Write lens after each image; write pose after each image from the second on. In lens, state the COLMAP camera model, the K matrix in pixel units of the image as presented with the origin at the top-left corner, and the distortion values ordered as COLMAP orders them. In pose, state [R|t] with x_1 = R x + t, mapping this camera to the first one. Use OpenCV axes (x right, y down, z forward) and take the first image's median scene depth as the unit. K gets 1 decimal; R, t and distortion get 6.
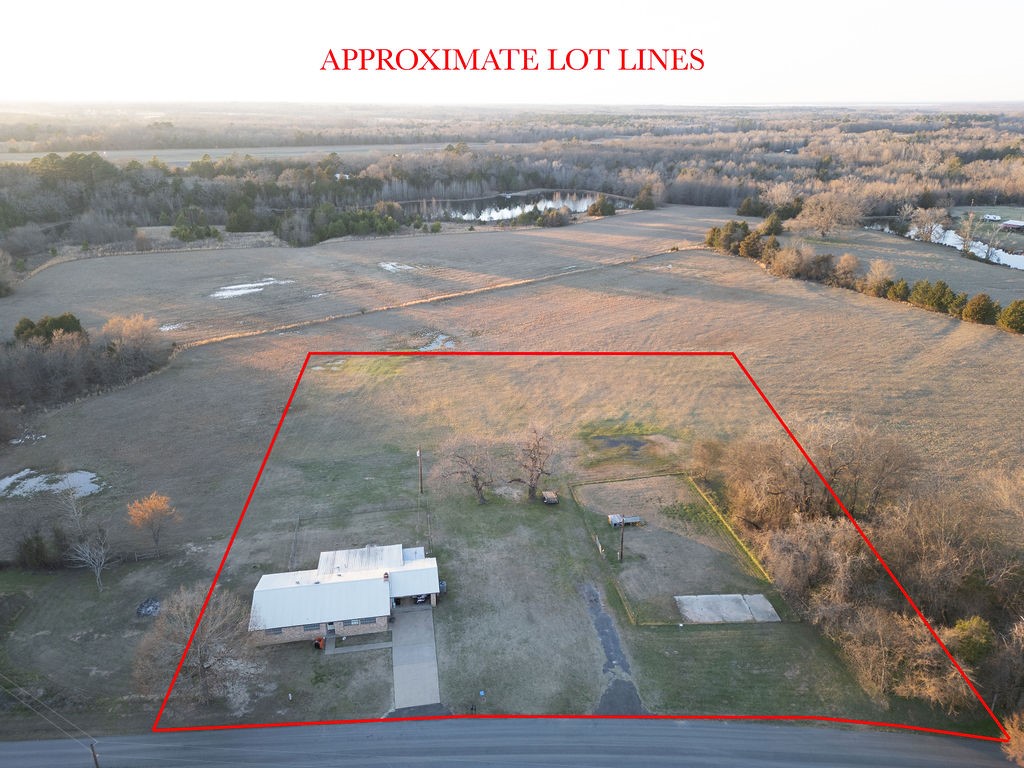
lens RADIAL K [[709.4, 0, 511.4], [0, 709.4, 387.8], [0, 0, 1]] dist [0.070223, -0.062071]
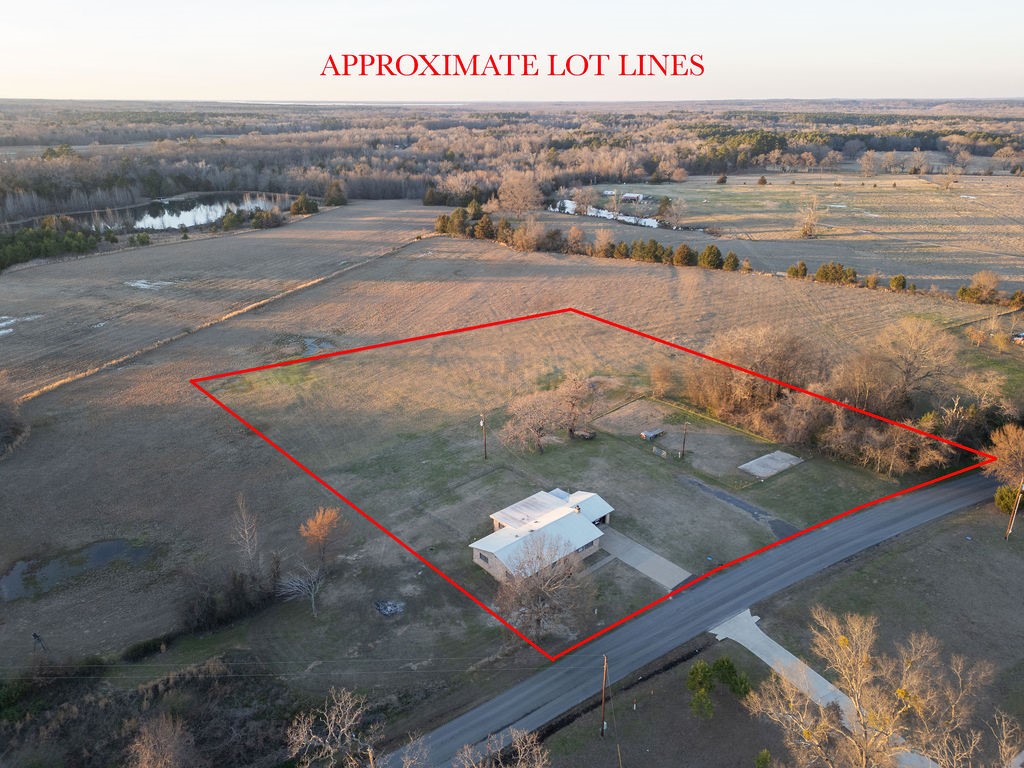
lens RADIAL K [[709.4, 0, 511.4], [0, 709.4, 387.8], [0, 0, 1]] dist [0.070223, -0.062071]
pose [[0.844241, -0.200876, 0.496896, -0.444199], [0.199709, 0.978245, 0.056156, -0.009572], [-0.497366, 0.051825, 0.865991, 0.020503]]
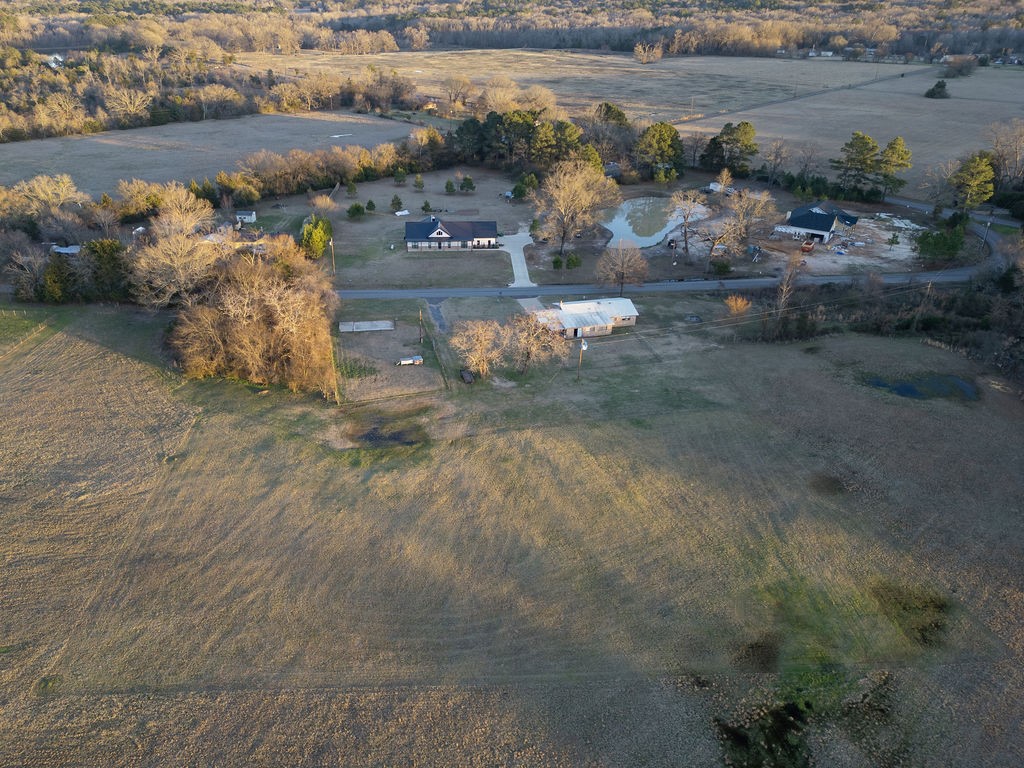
lens RADIAL K [[794.1, 0, 457.3], [0, 794.1, 387.3], [0, 0, 1]] dist [0.084391, -0.090320]
pose [[-0.999070, 0.028820, -0.032074, 0.081683], [-0.005347, 0.655278, 0.755369, -0.591030], [0.042787, 0.754838, -0.654515, 1.337628]]
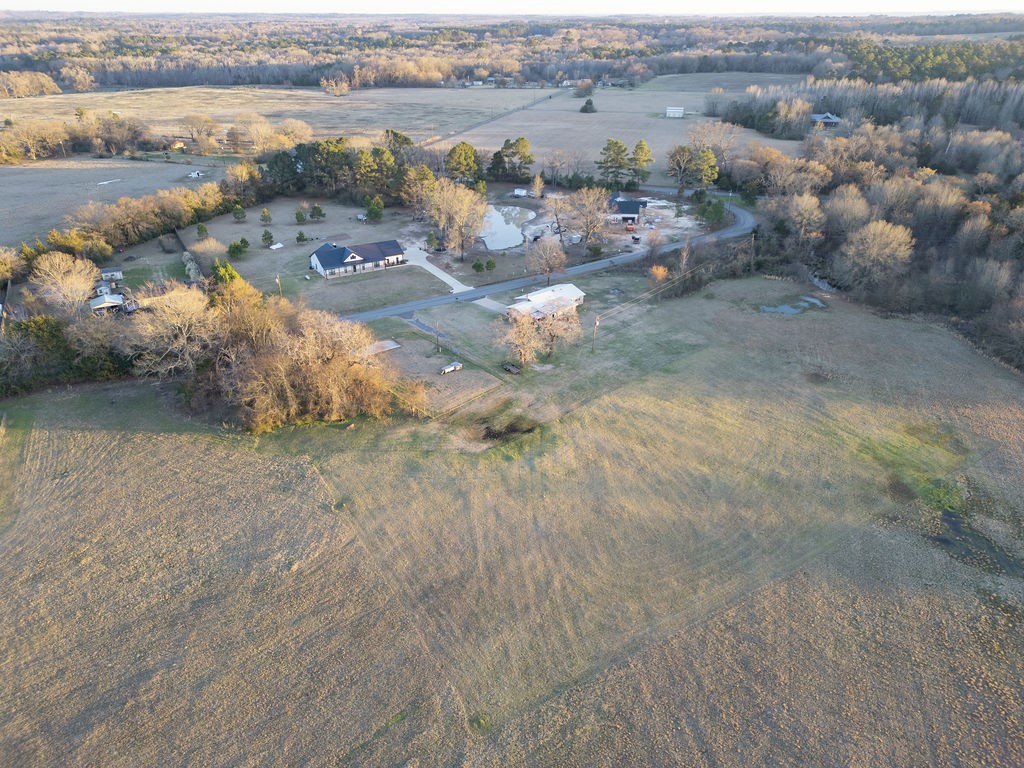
lens RADIAL K [[709.4, 0, 511.4], [0, 709.4, 387.8], [0, 0, 1]] dist [0.070223, -0.062071]
pose [[-0.841390, 0.256069, -0.475911, 0.499311], [-0.194638, 0.677939, 0.708883, -0.548595], [0.504161, 0.689078, -0.520570, 1.227862]]
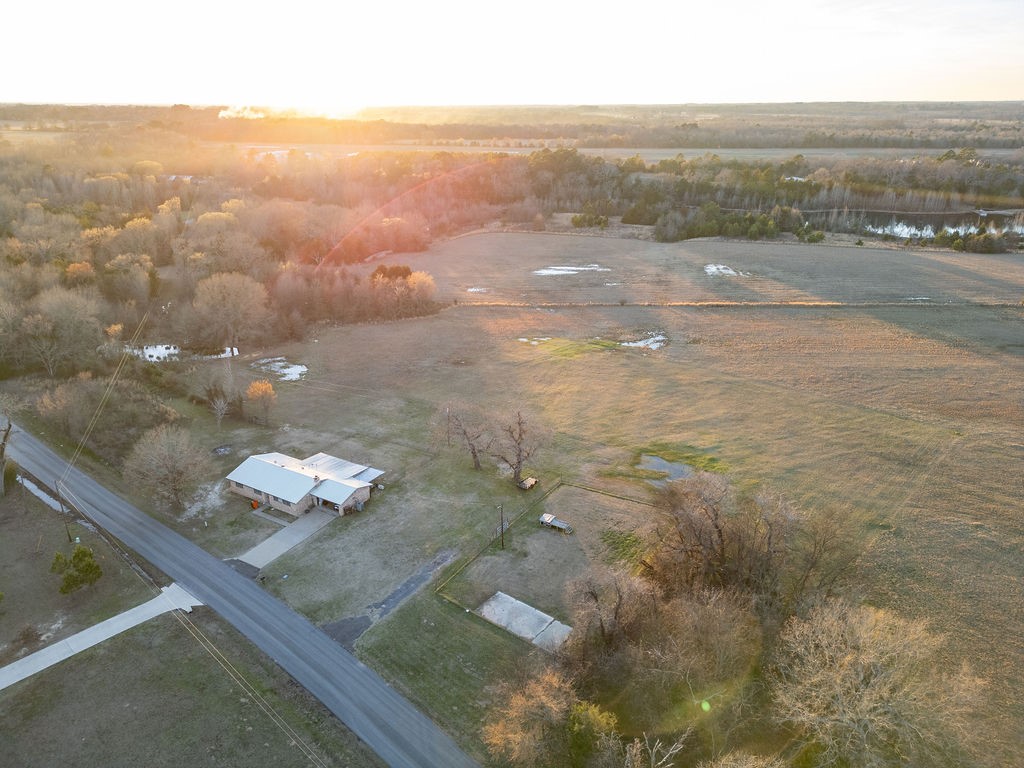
lens RADIAL K [[713.6, 0, 512.0], [0, 713.6, 384.0], [0, 0, 1]] dist [0.074459, -0.080443]
pose [[0.757282, 0.233908, -0.609763, 0.456678], [-0.238617, 0.968208, 0.075064, -0.042906], [0.607936, 0.088655, 0.789021, 0.103936]]
